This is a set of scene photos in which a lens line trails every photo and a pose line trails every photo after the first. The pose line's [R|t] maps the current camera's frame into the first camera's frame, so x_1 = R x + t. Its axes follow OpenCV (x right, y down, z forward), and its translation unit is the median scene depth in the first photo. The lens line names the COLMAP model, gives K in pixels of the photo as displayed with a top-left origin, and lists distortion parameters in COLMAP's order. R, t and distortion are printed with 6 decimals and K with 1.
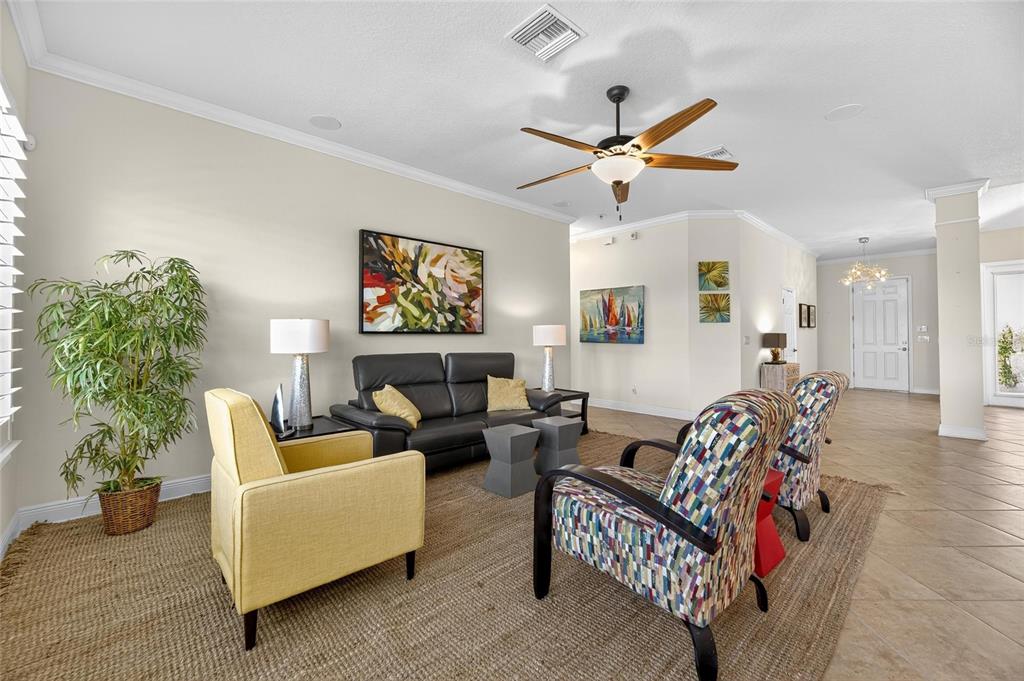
lens RADIAL K [[418.9, 0, 513.2], [0, 418.9, 331.0], [0, 0, 1]] dist [-0.000547, -0.000179]
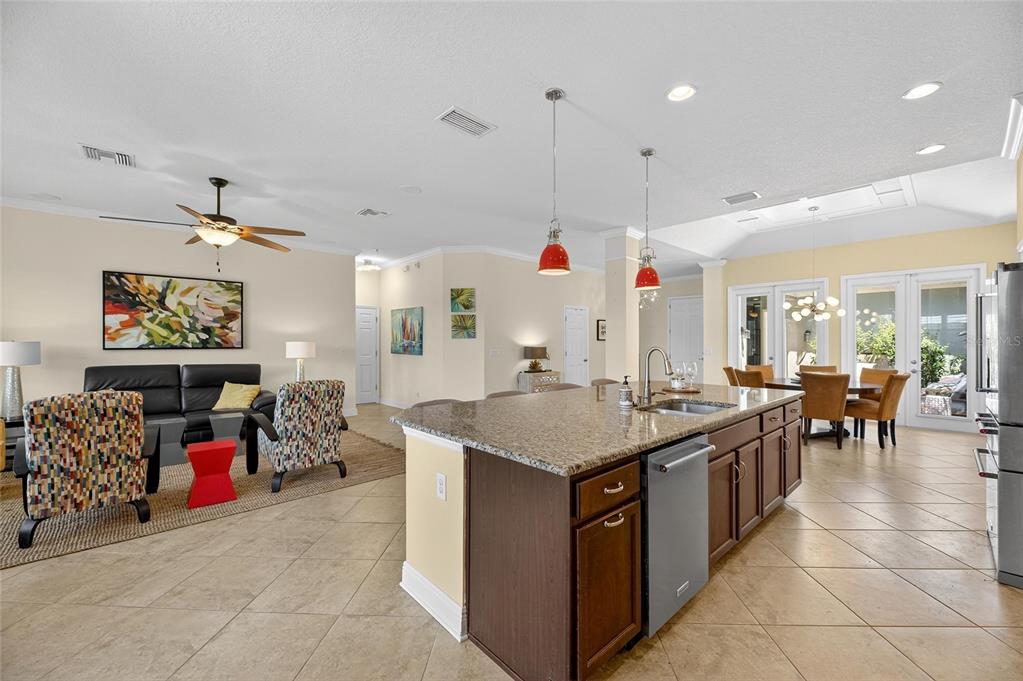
lens RADIAL K [[416.0, 0, 532.3], [0, 416.0, 340.4], [0, 0, 1]] dist [-0.000740, -0.000189]
pose [[0.999939, 0.001831, -0.010920, 0.887931], [-0.001724, 0.999951, 0.009740, -0.033830], [0.010937, -0.009721, 0.999893, -0.260348]]
